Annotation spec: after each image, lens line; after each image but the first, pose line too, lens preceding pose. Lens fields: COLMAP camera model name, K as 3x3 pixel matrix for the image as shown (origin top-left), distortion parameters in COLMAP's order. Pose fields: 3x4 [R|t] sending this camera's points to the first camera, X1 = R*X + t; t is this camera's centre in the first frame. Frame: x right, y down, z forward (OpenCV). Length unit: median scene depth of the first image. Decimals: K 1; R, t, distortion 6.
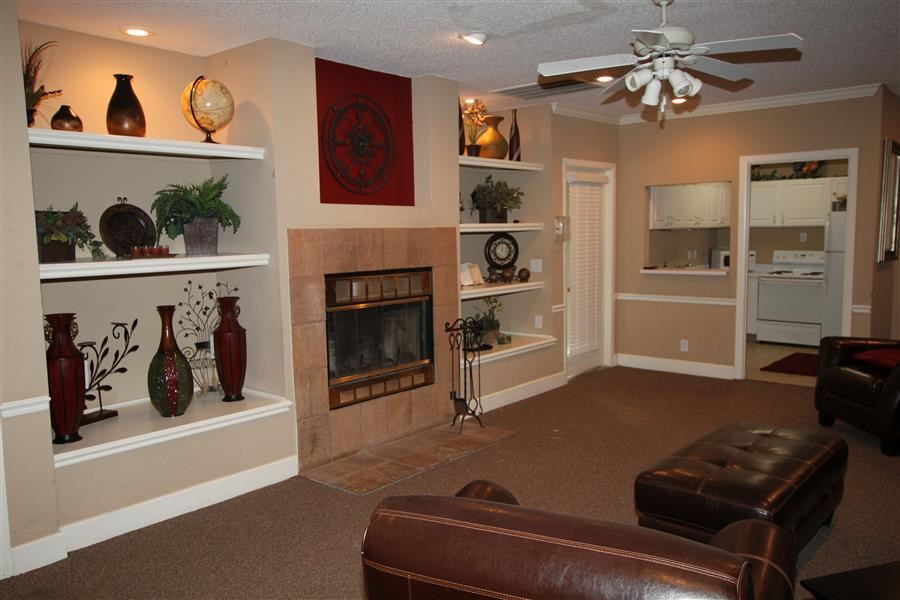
lens RADIAL K [[690.4, 0, 474.6], [0, 690.4, 304.6], [0, 0, 1]] dist [-0.003561, 0.001276]
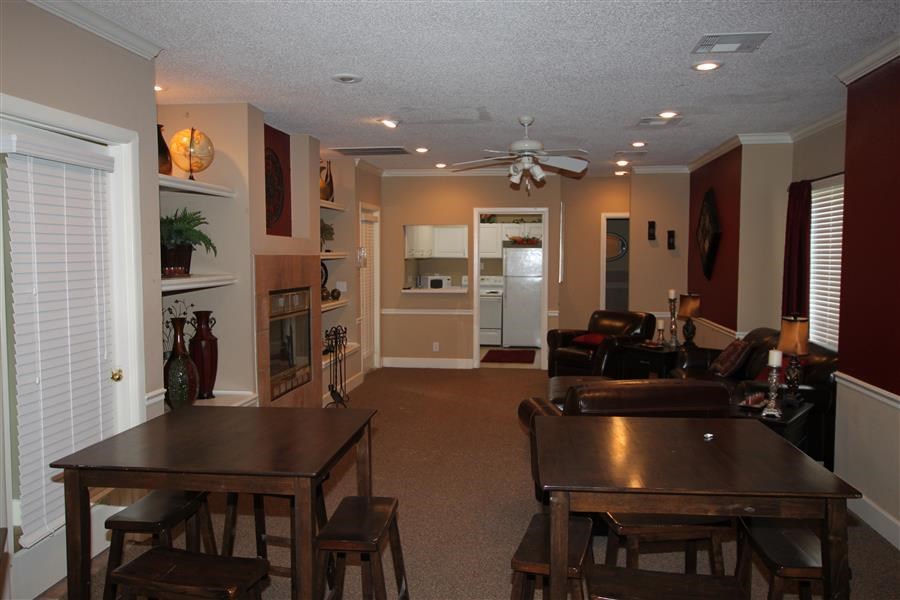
lens RADIAL K [[690.4, 0, 474.6], [0, 690.4, 304.6], [0, 0, 1]] dist [-0.003561, 0.001276]
pose [[0.830314, -0.022237, 0.556851, -0.414712], [0.045799, 0.998546, -0.028415, 0.022170], [-0.555410, 0.049097, 0.830126, -0.160576]]
